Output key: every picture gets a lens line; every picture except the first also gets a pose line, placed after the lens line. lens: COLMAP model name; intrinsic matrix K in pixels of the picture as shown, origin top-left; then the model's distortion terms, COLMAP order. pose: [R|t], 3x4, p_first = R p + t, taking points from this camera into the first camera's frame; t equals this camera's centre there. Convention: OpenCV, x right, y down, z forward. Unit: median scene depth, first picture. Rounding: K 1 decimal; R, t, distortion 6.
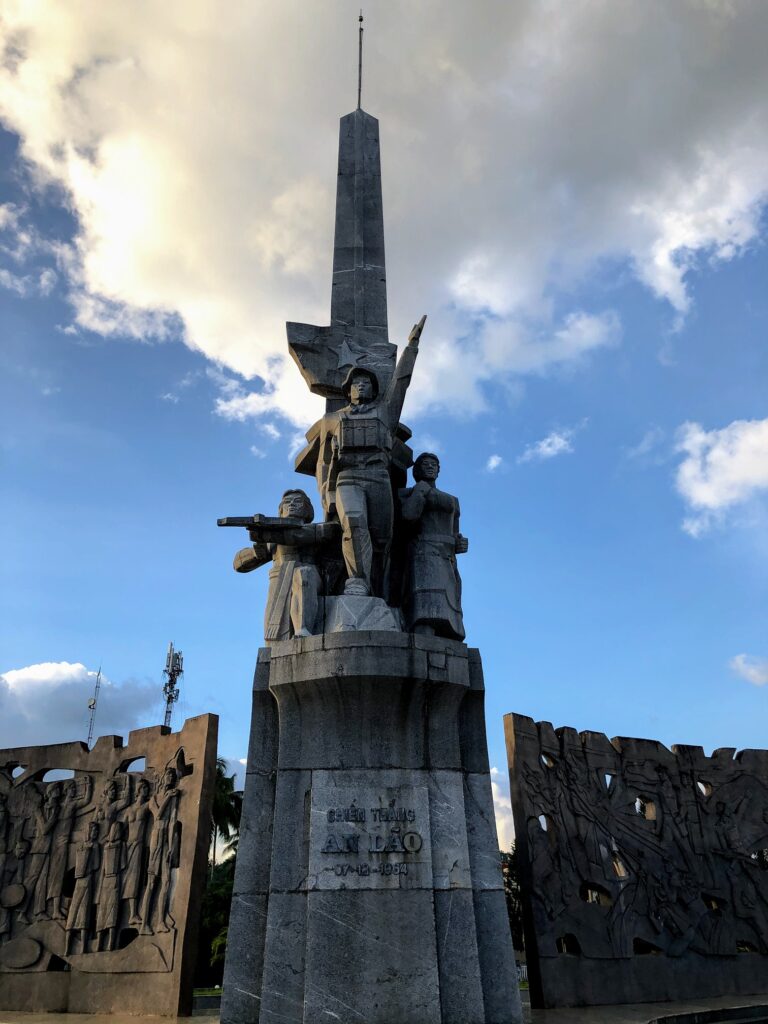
lens RADIAL K [[748.7, 0, 384.0], [0, 748.7, 511.5], [0, 0, 1]] dist [0.000252, -0.003715]
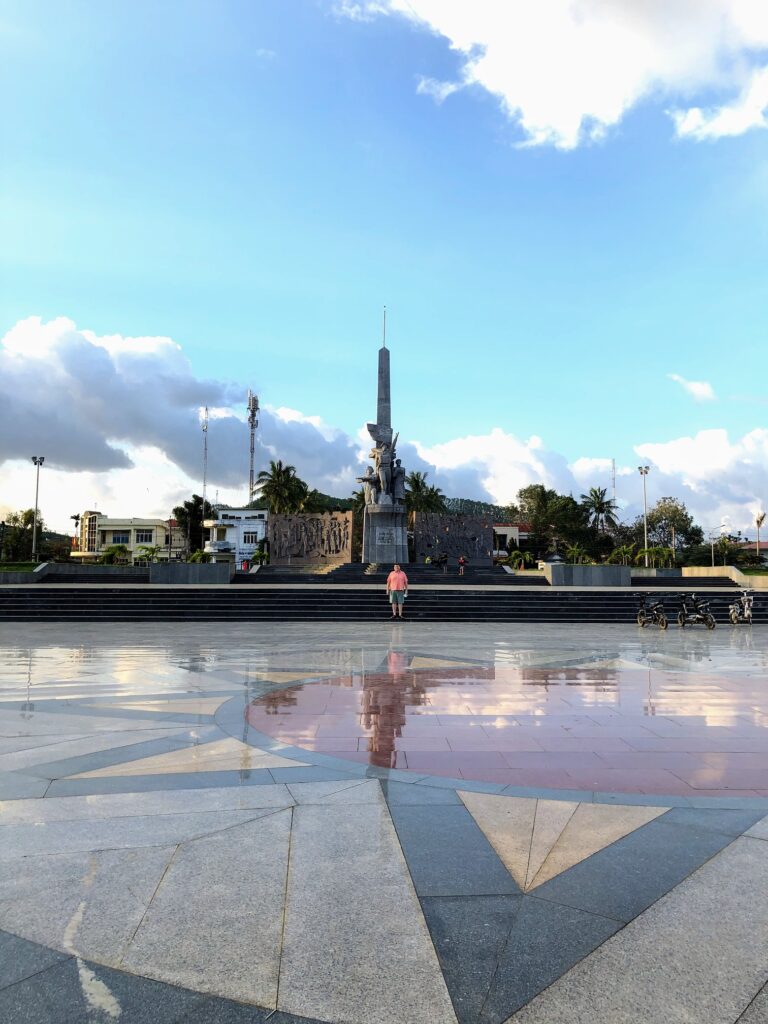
lens RADIAL K [[838.6, 0, 384.0], [0, 838.6, 511.4], [0, 0, 1]] dist [-0.004385, -0.000244]
pose [[0.999839, 0.017938, -0.000845, -0.023598], [-0.015793, 0.900735, 0.434082, -2.114068], [0.008547, -0.433999, 0.900873, -3.936610]]
